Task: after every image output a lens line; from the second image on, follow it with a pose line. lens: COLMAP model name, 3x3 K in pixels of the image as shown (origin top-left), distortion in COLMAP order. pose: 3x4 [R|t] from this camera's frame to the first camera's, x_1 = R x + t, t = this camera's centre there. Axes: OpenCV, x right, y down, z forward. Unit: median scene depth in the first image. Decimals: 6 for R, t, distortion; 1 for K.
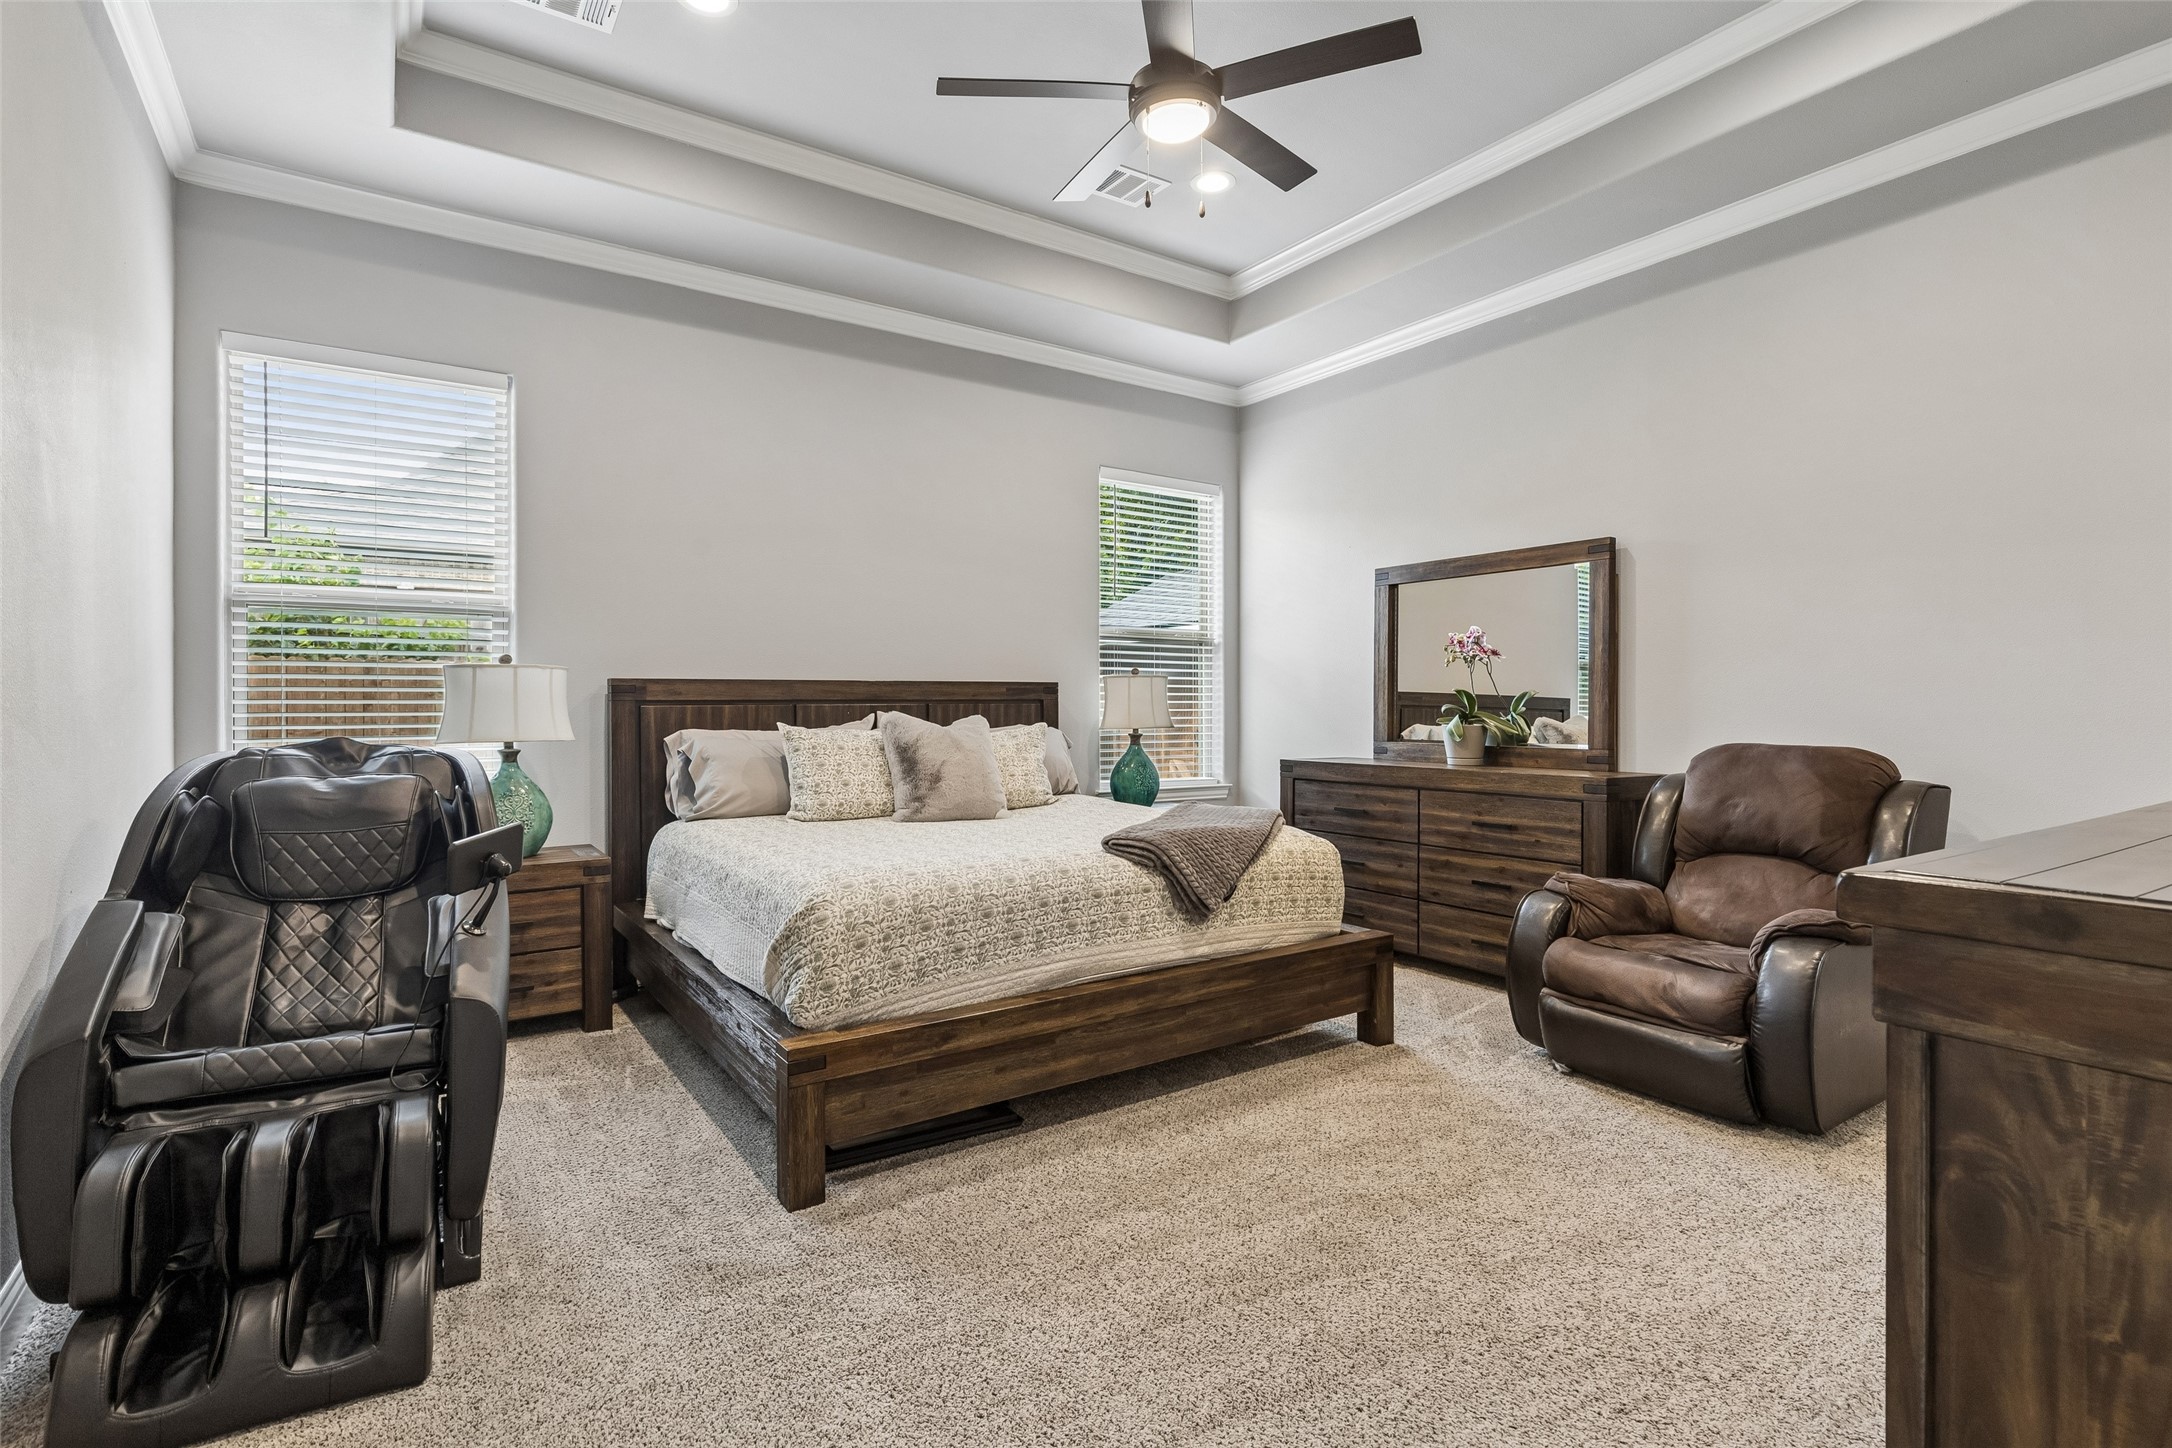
lens RADIAL K [[1043.7, 0, 1086.0], [0, 1043.7, 724.0], [0, 0, 1]] dist [-0.000748, -0.000083]
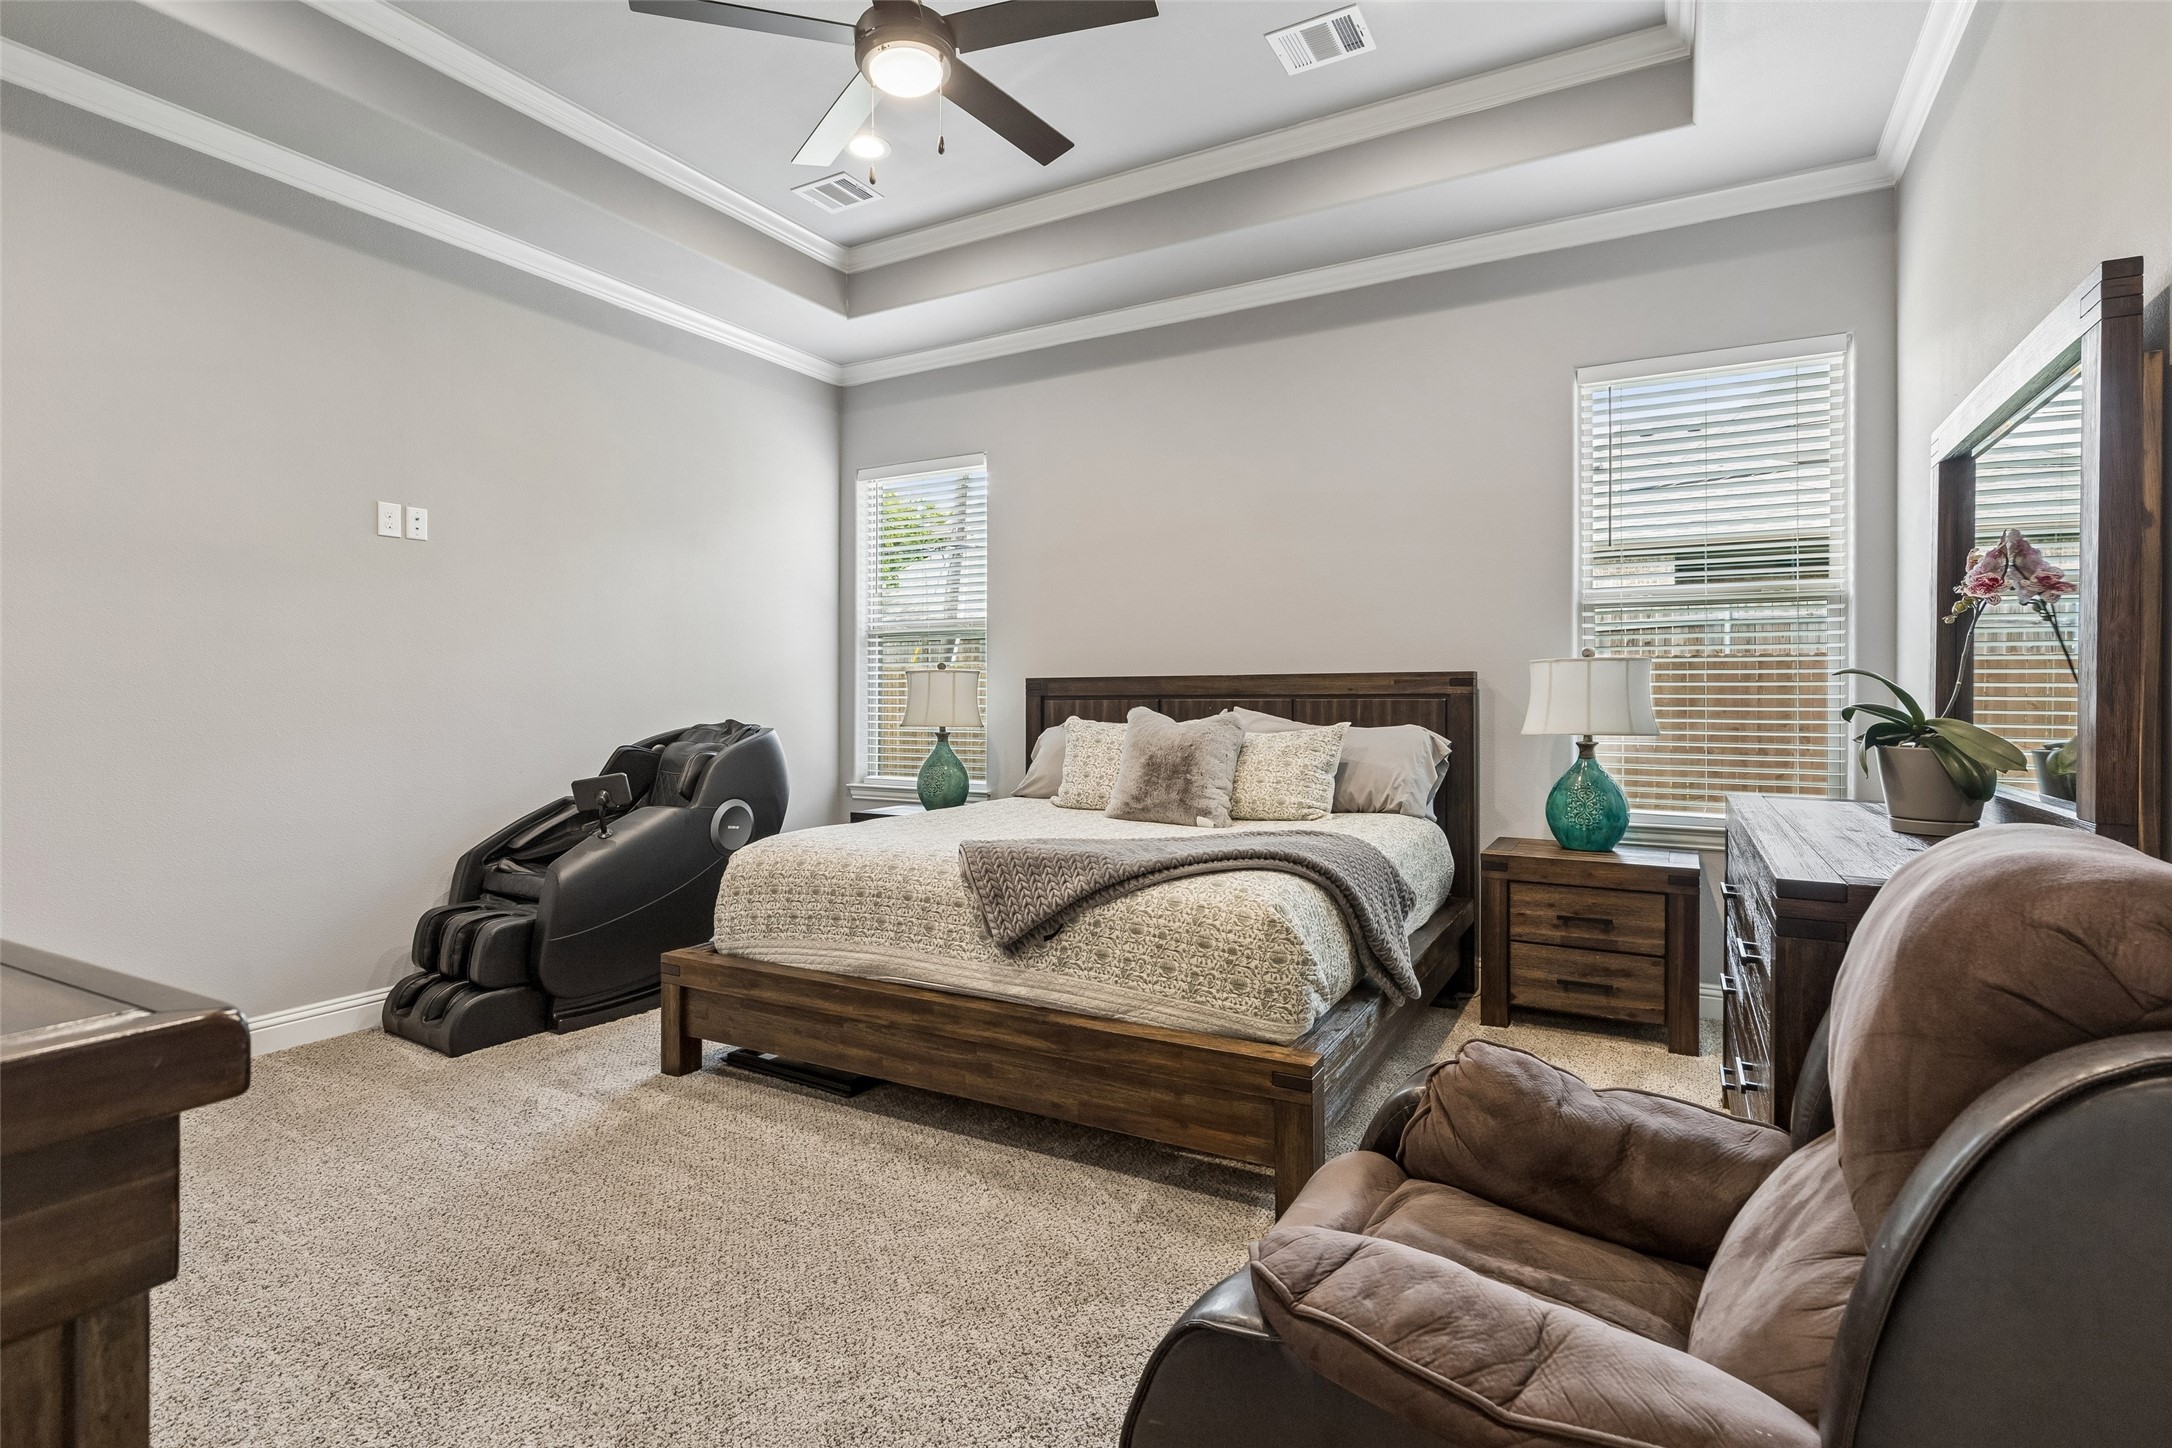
lens RADIAL K [[1043.7, 0, 1086.0], [0, 1043.7, 724.0], [0, 0, 1]] dist [-0.000748, -0.000083]
pose [[0.449308, 0.022600, -0.893091, 0.909410], [-0.016447, 0.999720, 0.017024, -0.015489], [0.893226, 0.007039, 0.449554, 0.681928]]
